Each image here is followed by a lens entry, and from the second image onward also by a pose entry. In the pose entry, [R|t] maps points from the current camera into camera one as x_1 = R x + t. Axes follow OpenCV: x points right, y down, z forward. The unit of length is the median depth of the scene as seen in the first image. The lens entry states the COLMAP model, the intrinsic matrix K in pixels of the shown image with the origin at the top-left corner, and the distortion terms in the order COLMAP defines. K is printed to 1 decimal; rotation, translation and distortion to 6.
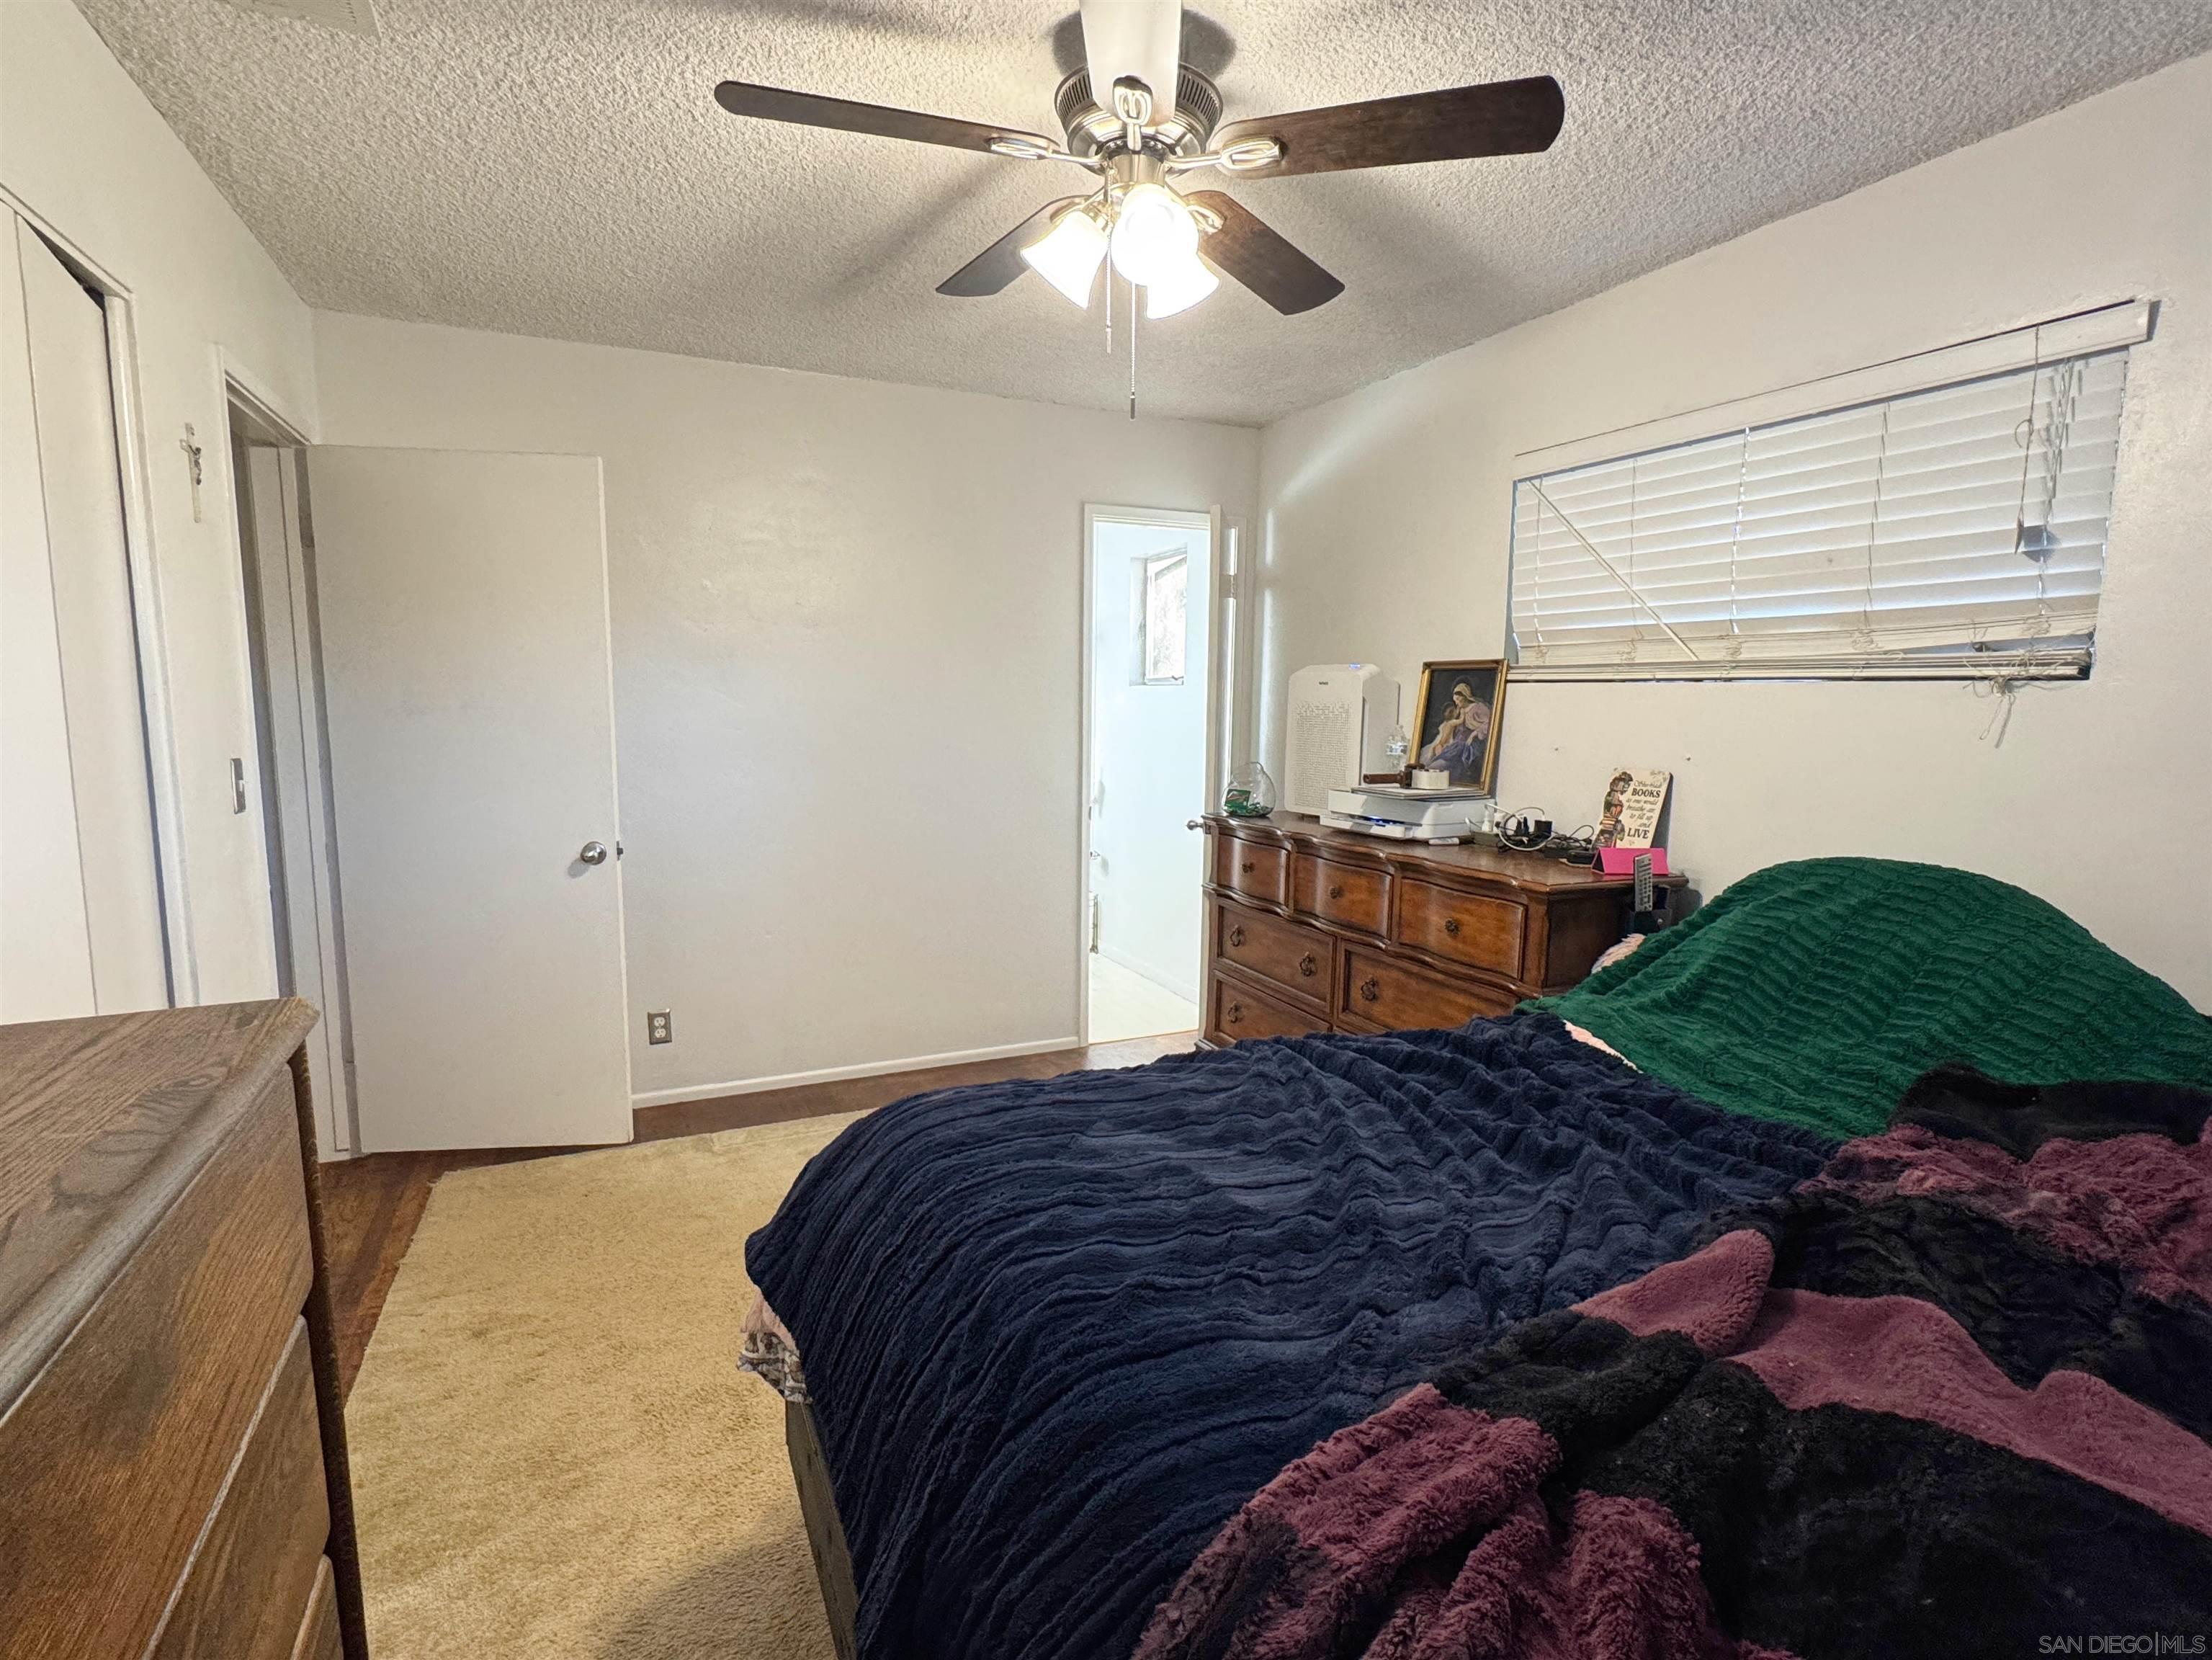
lens RADIAL K [[1088.4, 0, 1107.2], [0, 1088.4, 836.1], [0, 0, 1]] dist [-0.002146, -0.000076]
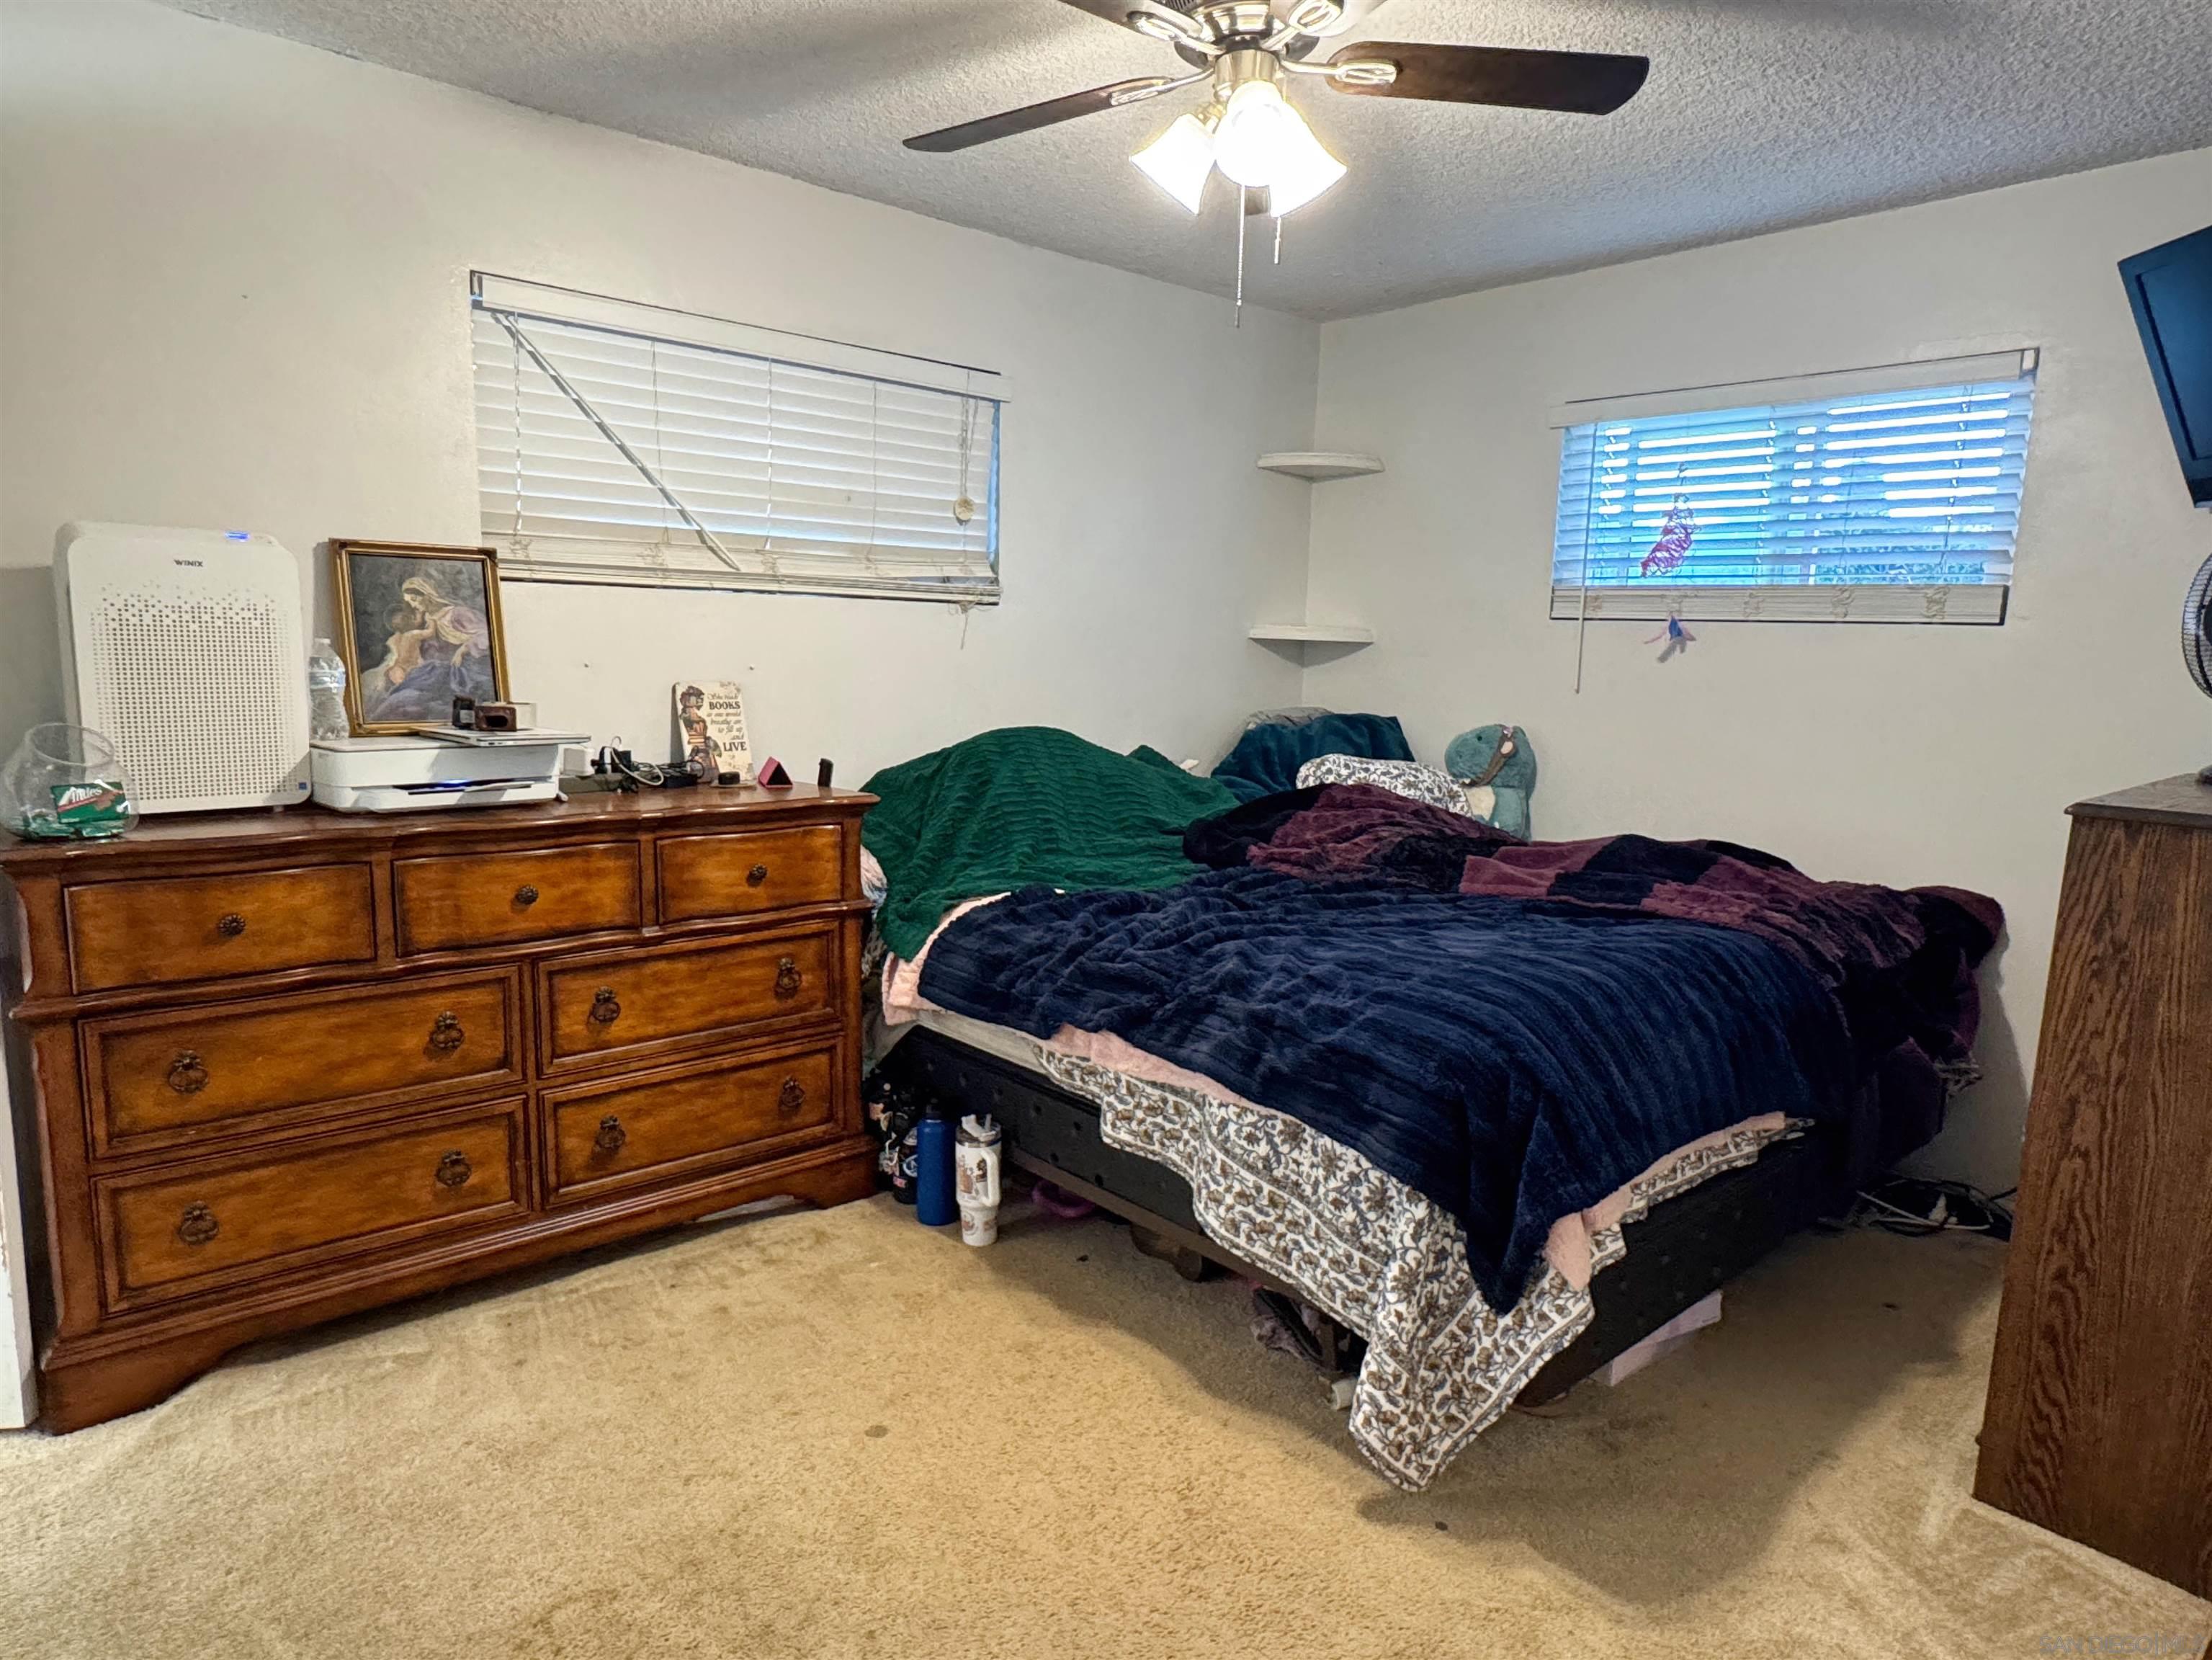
lens RADIAL K [[1356.1, 0, 1108.7], [0, 1356.1, 844.2], [0, 0, 1]] dist [-0.003272, 0.001175]
pose [[-0.302740, -0.160707, 0.939426, -0.773019], [0.090951, 0.976311, 0.196327, -0.125025], [-0.948724, 0.144878, -0.280952, 1.024946]]
